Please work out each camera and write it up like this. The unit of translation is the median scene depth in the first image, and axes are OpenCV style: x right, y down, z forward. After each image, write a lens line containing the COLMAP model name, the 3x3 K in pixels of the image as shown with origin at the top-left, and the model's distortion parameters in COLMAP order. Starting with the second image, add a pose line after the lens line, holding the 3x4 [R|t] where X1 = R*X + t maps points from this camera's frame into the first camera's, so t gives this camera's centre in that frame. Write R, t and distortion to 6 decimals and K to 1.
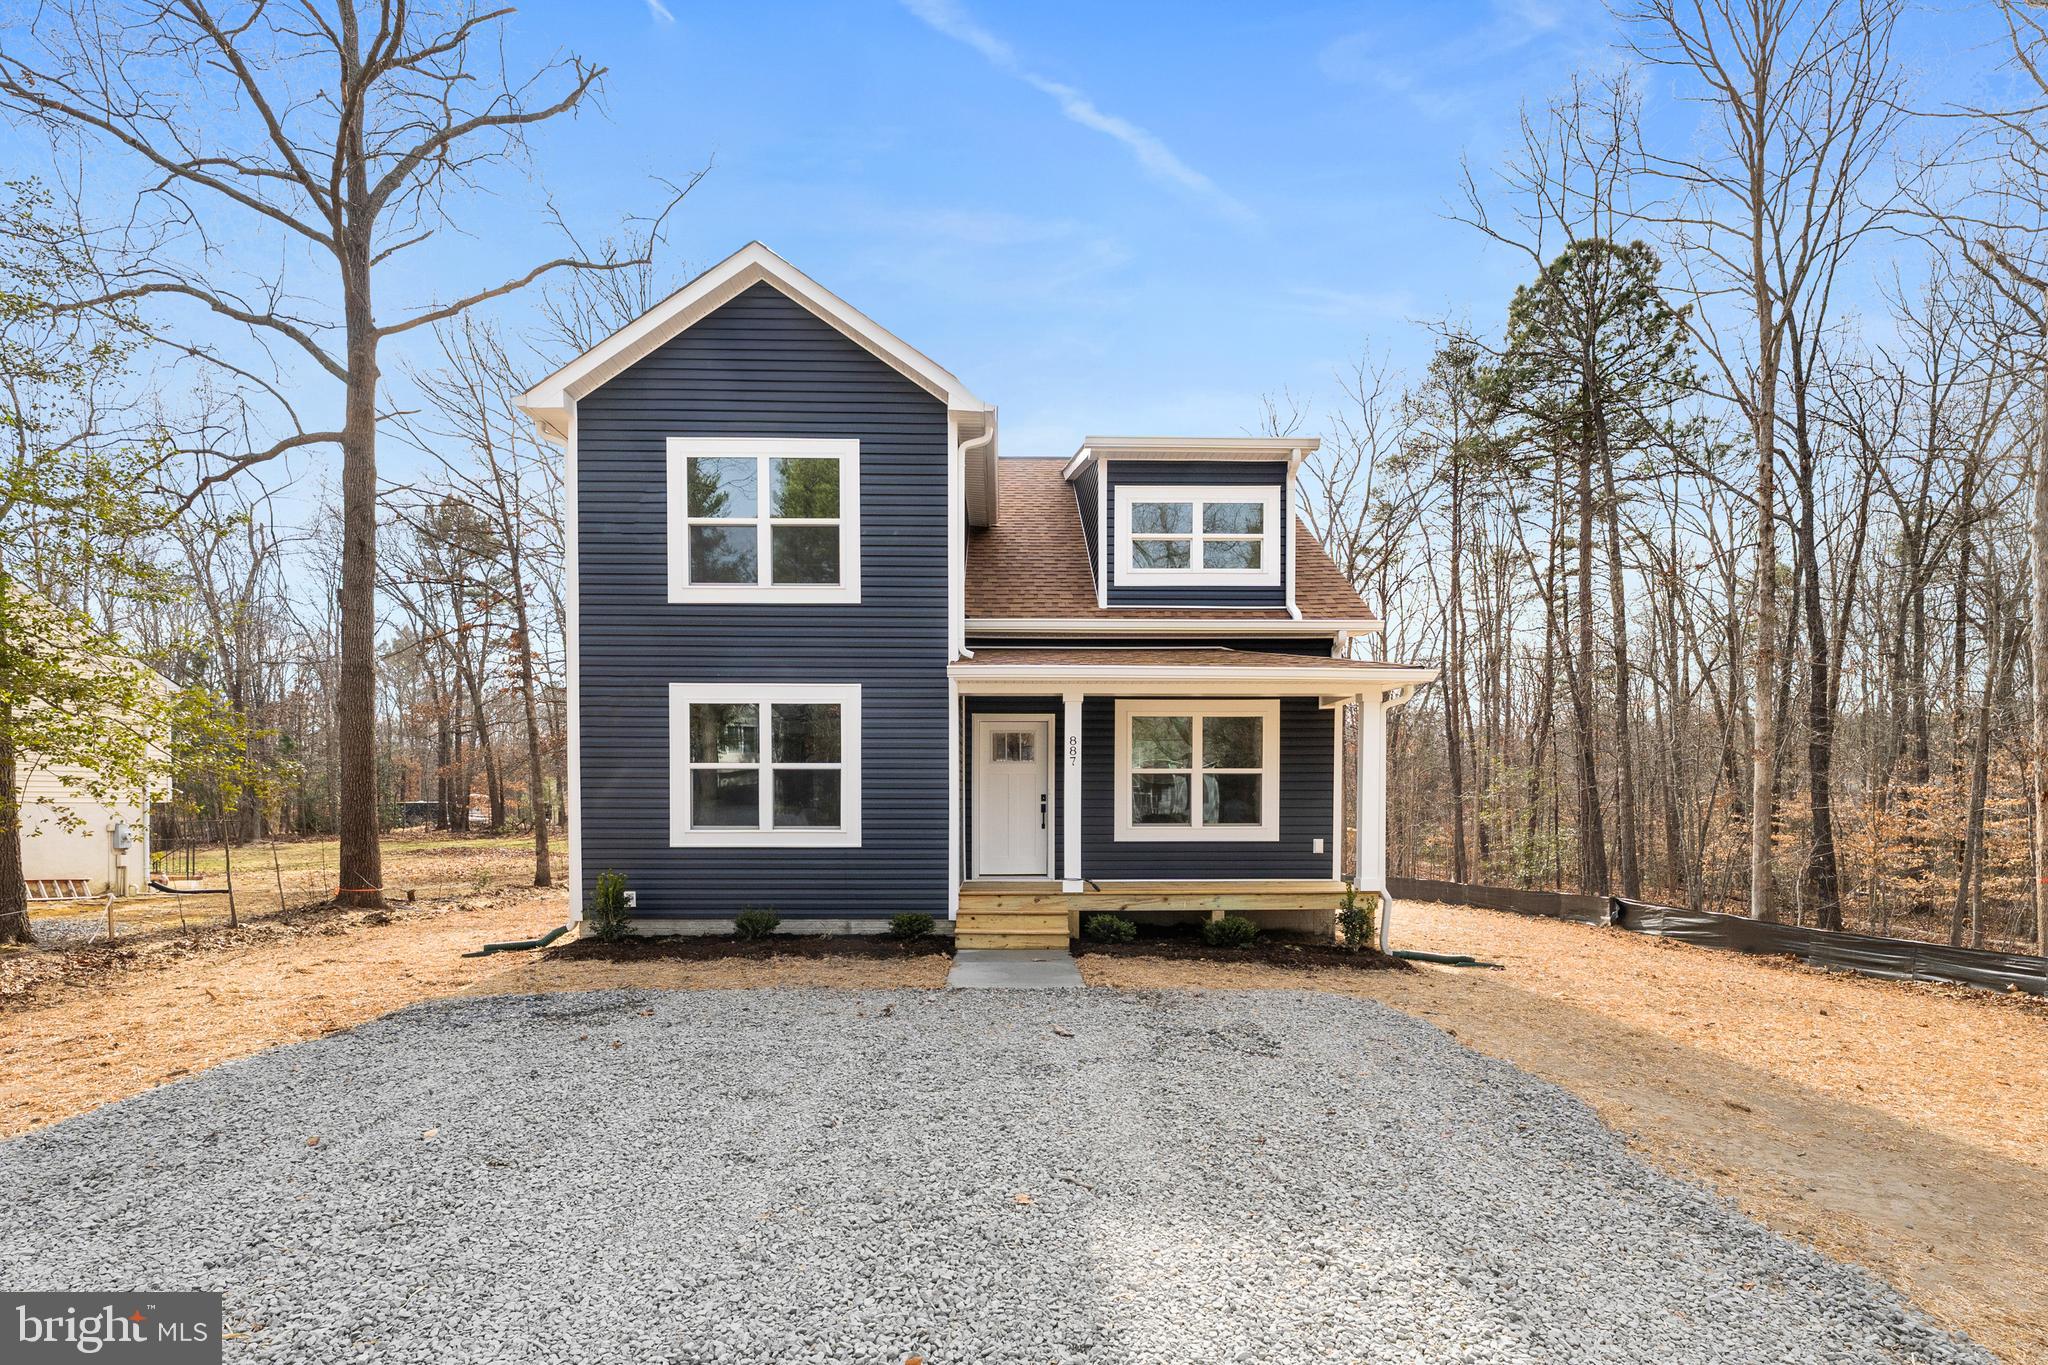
lens RADIAL K [[850.8, 0, 1024.2], [0, 850.8, 721.7], [0, 0, 1]] dist [-0.000393, 0.000047]
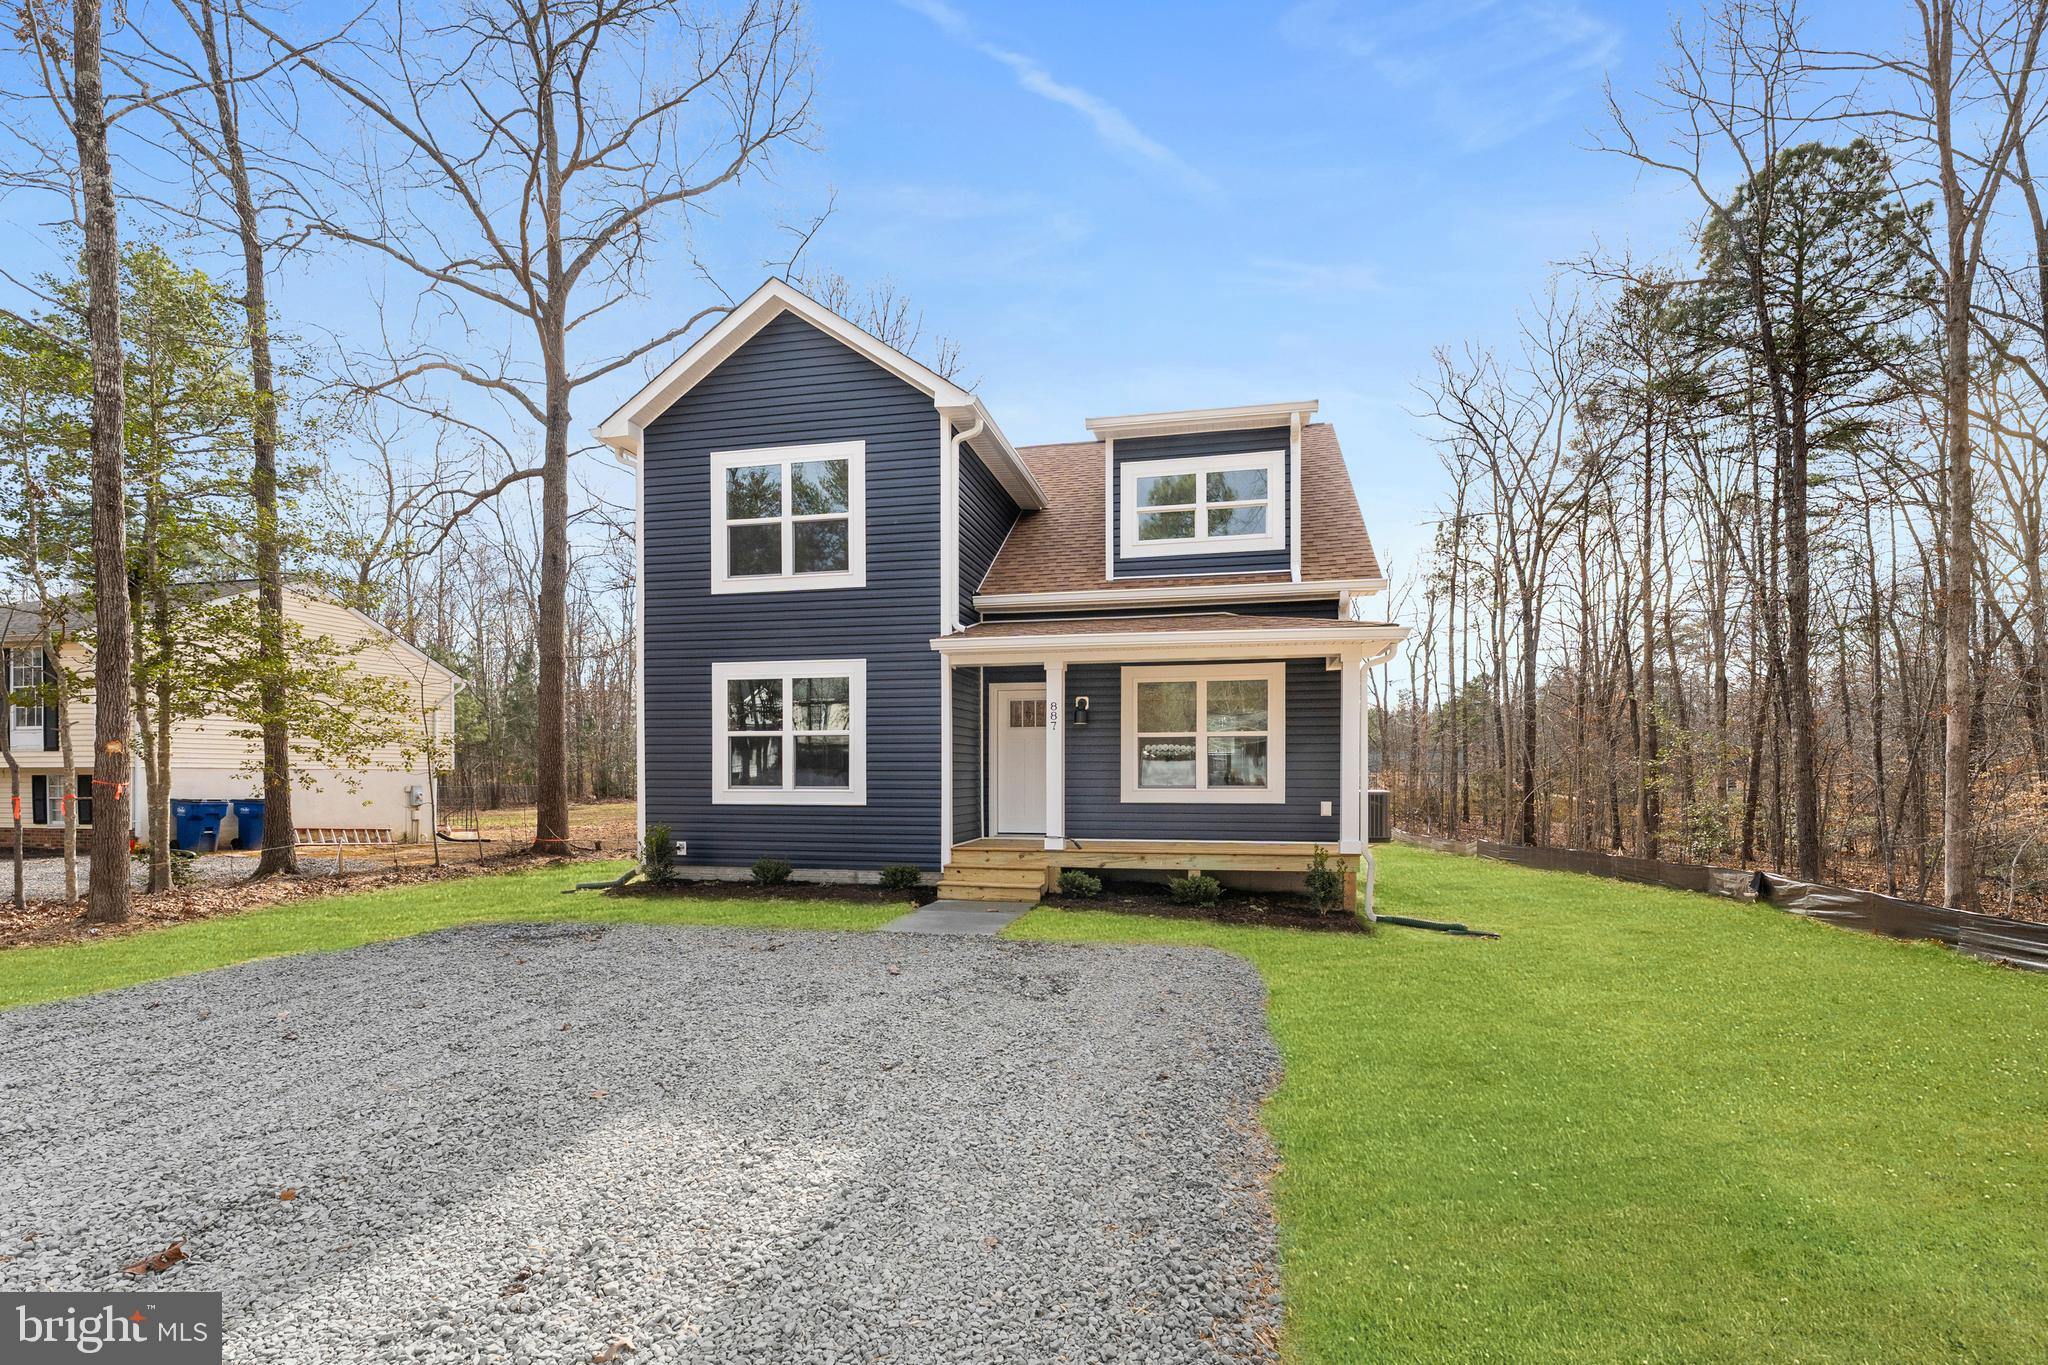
lens RADIAL K [[803.7, 0, 1024.0], [0, 803.7, 682.5], [0, 0, 1]] dist [0.000000, 0.000132]
pose [[0.978853, -0.023567, -0.203202, 0.191969], [0.020667, 0.999652, -0.016382, 0.007177], [0.203517, 0.011836, 0.979000, 0.008965]]
